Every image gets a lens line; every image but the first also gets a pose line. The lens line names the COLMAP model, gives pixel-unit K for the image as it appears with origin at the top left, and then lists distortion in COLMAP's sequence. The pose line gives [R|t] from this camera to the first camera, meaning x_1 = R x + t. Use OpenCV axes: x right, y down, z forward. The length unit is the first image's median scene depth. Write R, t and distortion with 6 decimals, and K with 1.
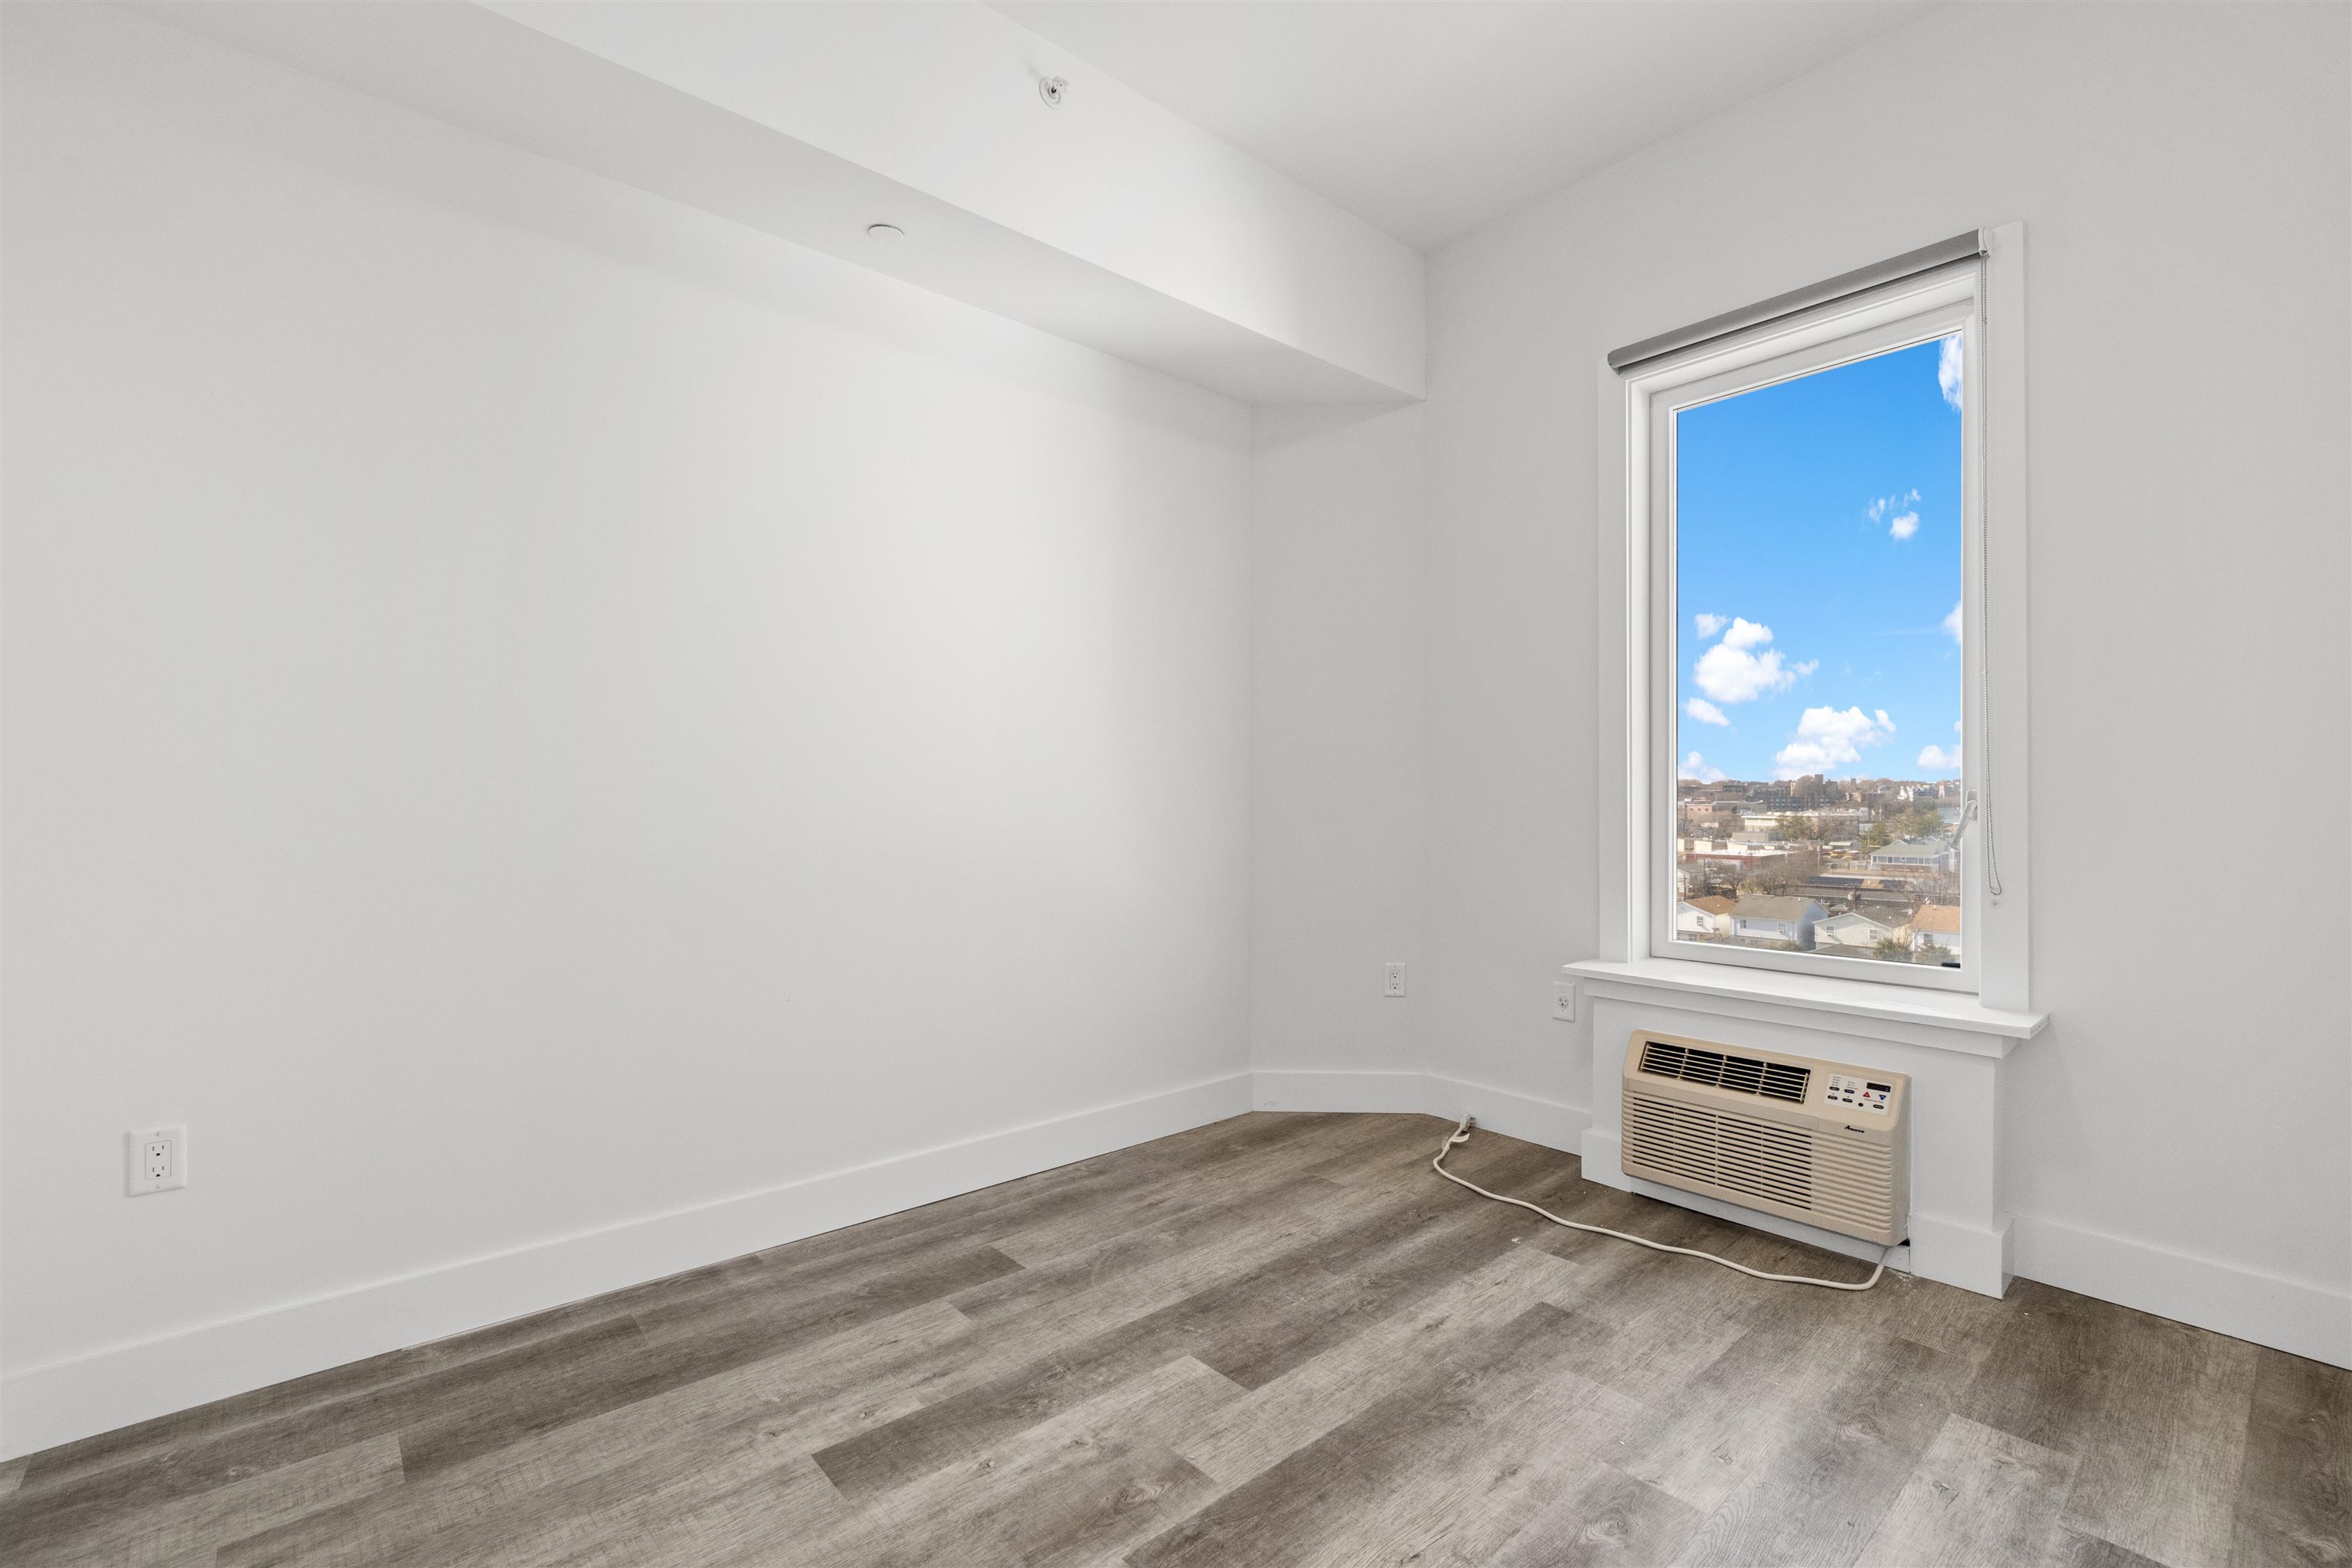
lens RADIAL K [[1023.4, 0, 1178.3], [0, 1023.4, 779.8], [0, 0, 1]] dist [0.000580, 0.001597]
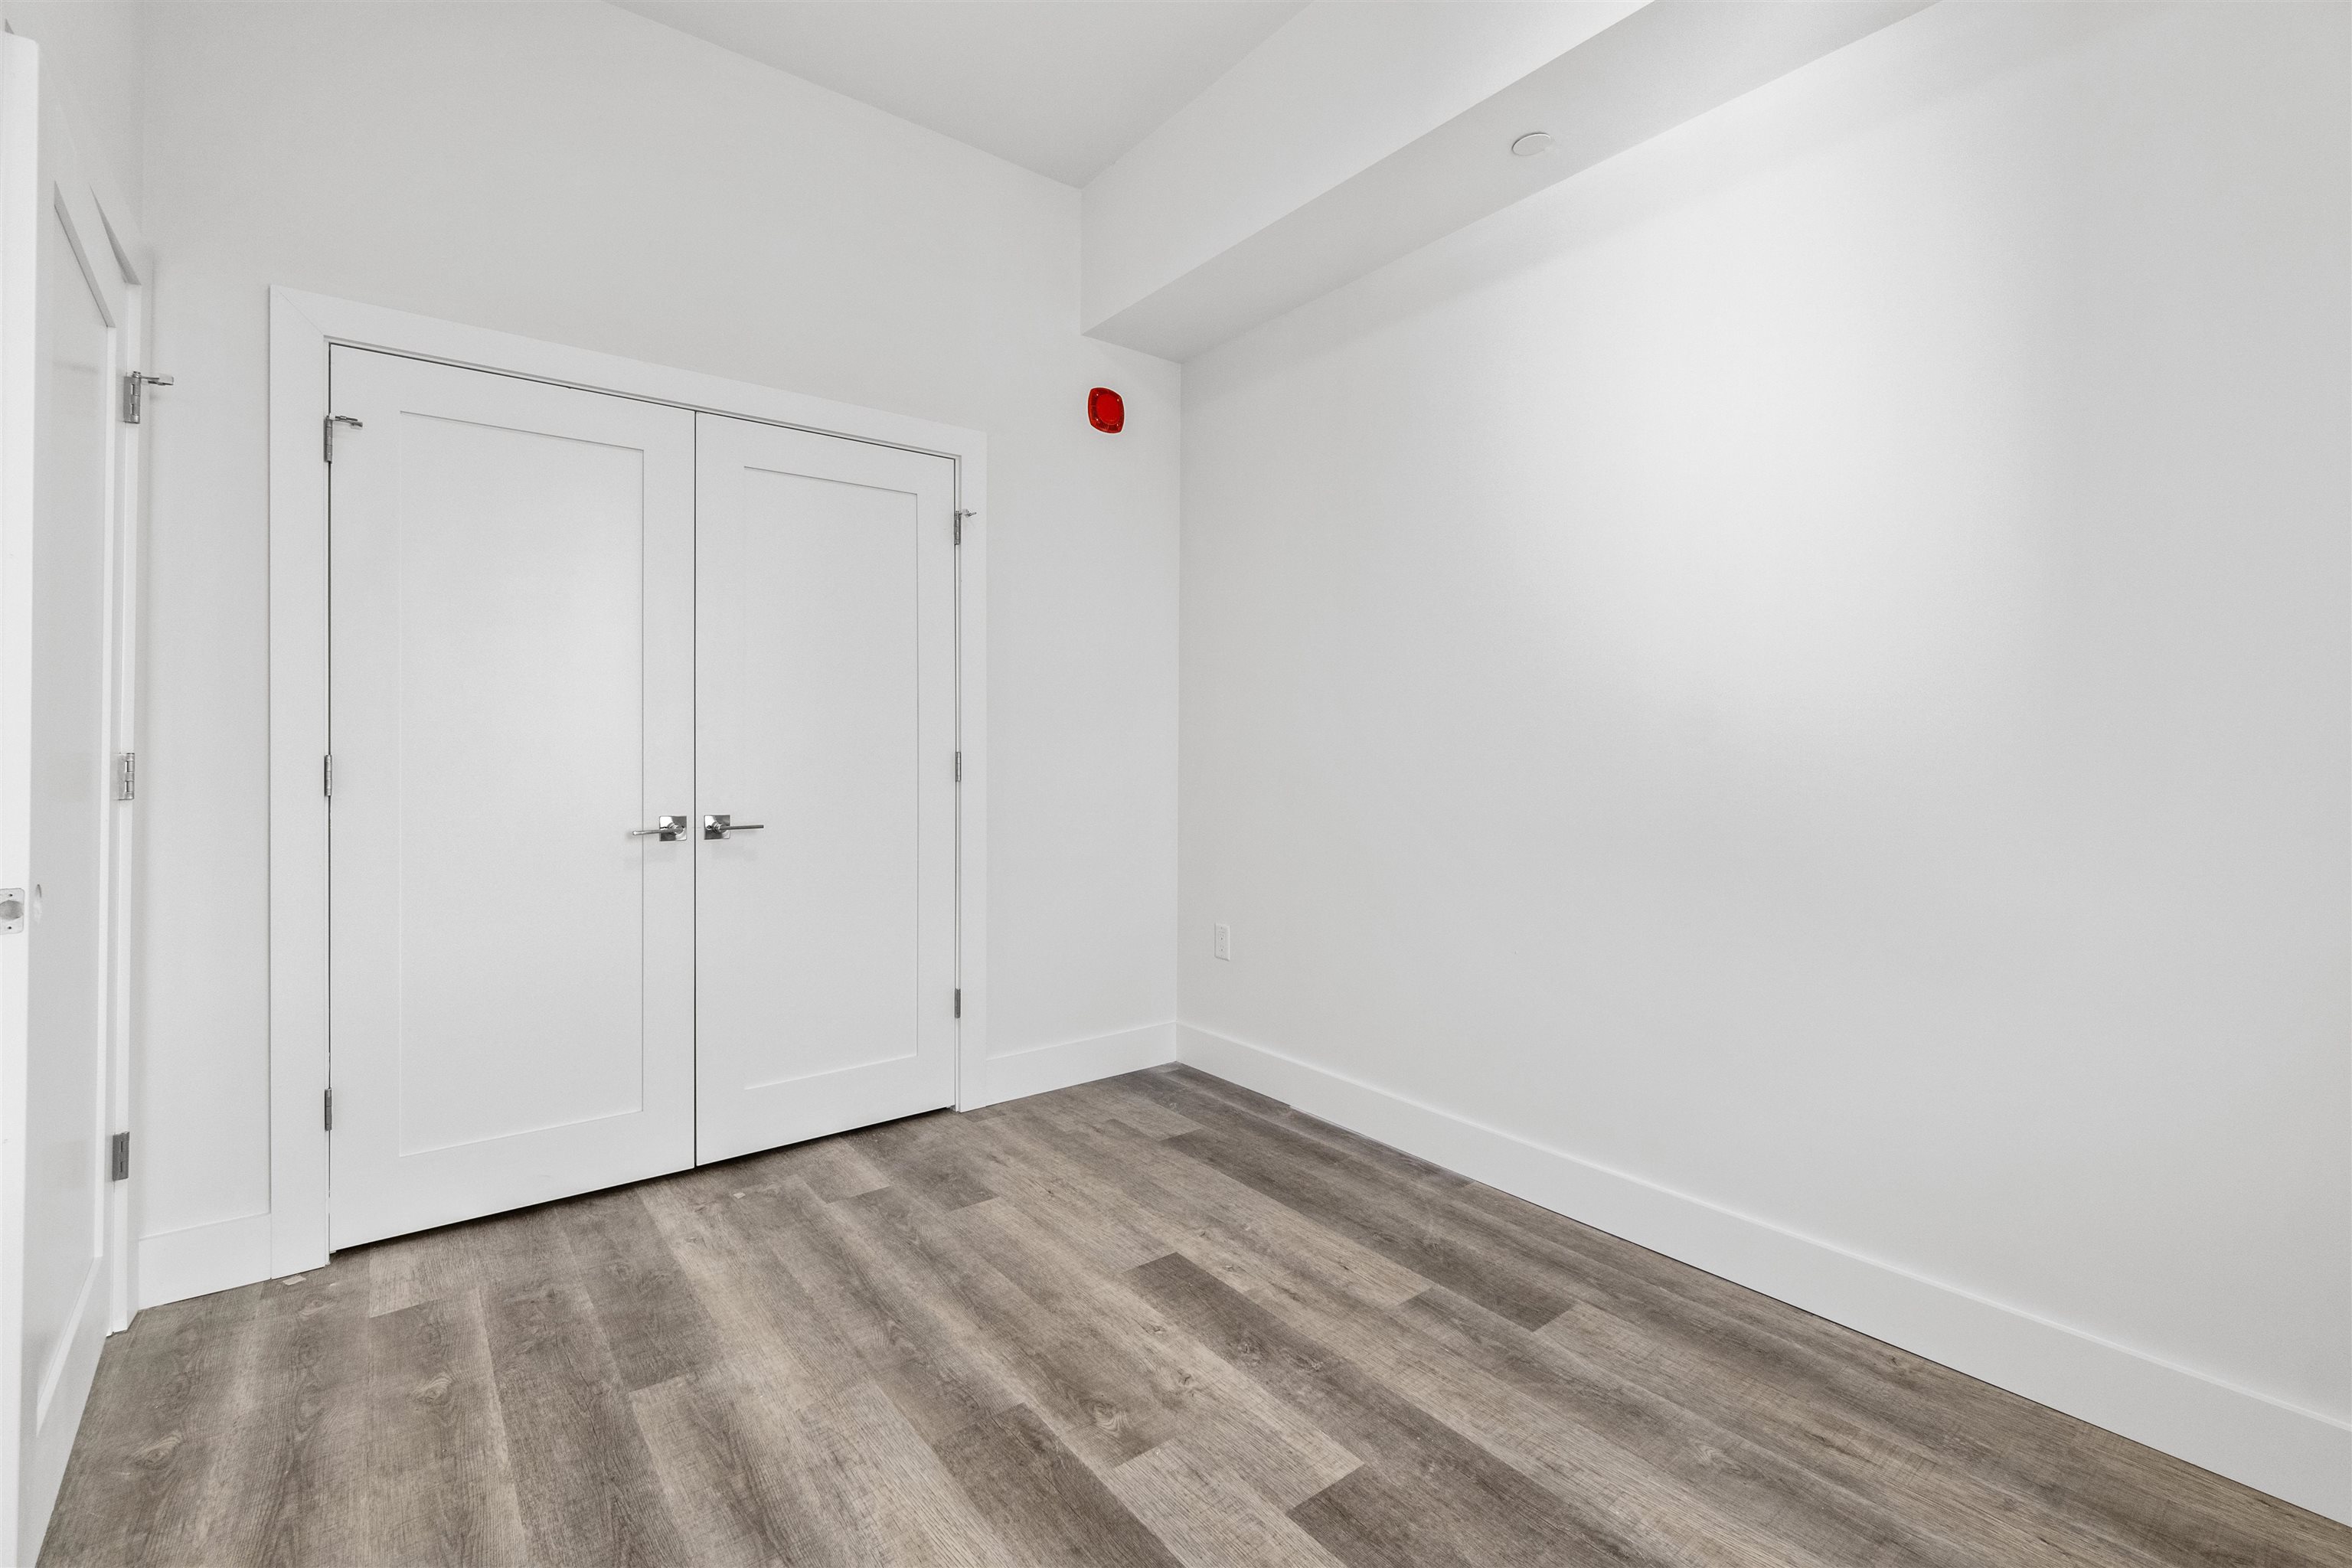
lens RADIAL K [[1023.4, 0, 1189.7], [0, 1023.4, 643.1], [0, 0, 1]] dist [0.000580, 0.001597]
pose [[-0.049049, -0.108641, -0.992870, 0.905153], [0.014685, 0.993881, -0.109477, 0.021266], [0.998688, -0.019950, -0.047153, 0.957780]]
